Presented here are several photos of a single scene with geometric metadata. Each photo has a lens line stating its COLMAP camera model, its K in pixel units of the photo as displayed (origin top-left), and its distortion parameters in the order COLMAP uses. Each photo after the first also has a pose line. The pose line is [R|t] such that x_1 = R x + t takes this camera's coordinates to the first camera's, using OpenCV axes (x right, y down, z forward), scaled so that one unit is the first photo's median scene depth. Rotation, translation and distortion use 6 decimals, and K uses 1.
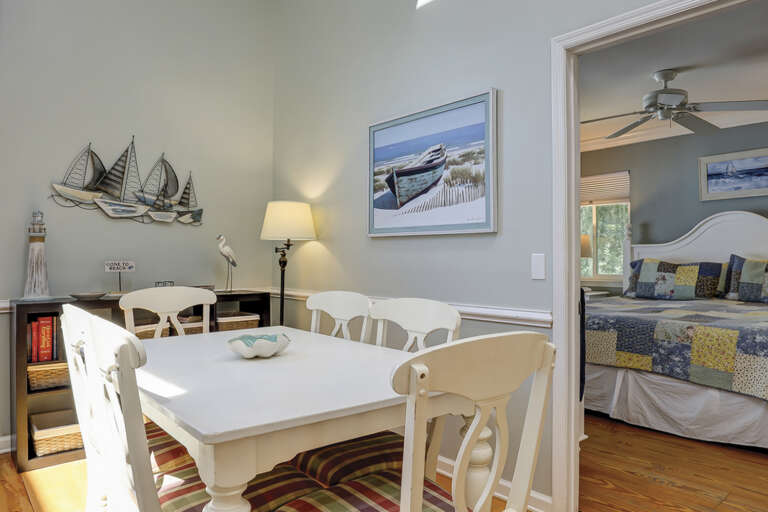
lens RADIAL K [[517.7, 0, 384.7], [0, 517.7, 257.0], [0, 0, 1]] dist [-0.002099, -0.000218]
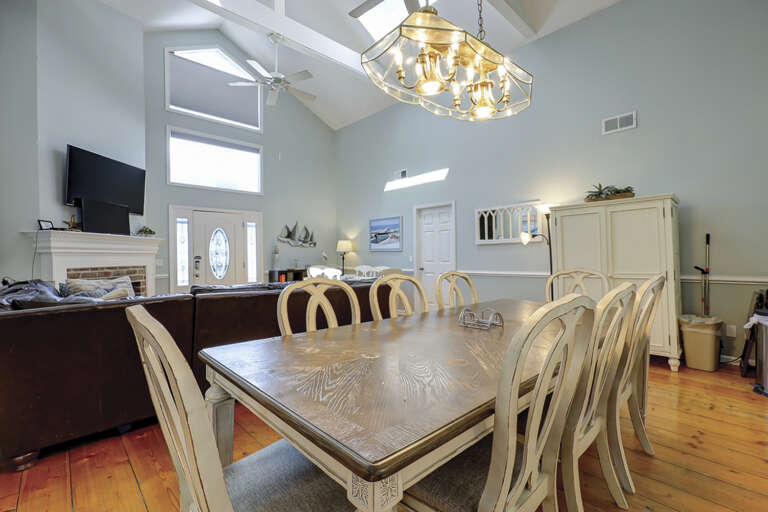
lens RADIAL K [[353.9, 0, 382.7], [0, 353.9, 257.0], [0, 0, 1]] dist [-0.000522, -0.000015]
pose [[0.998770, -0.011621, 0.048205, -0.057848], [0.010963, 0.999843, 0.013905, -0.031008], [-0.048359, -0.013360, 0.998741, -1.429424]]
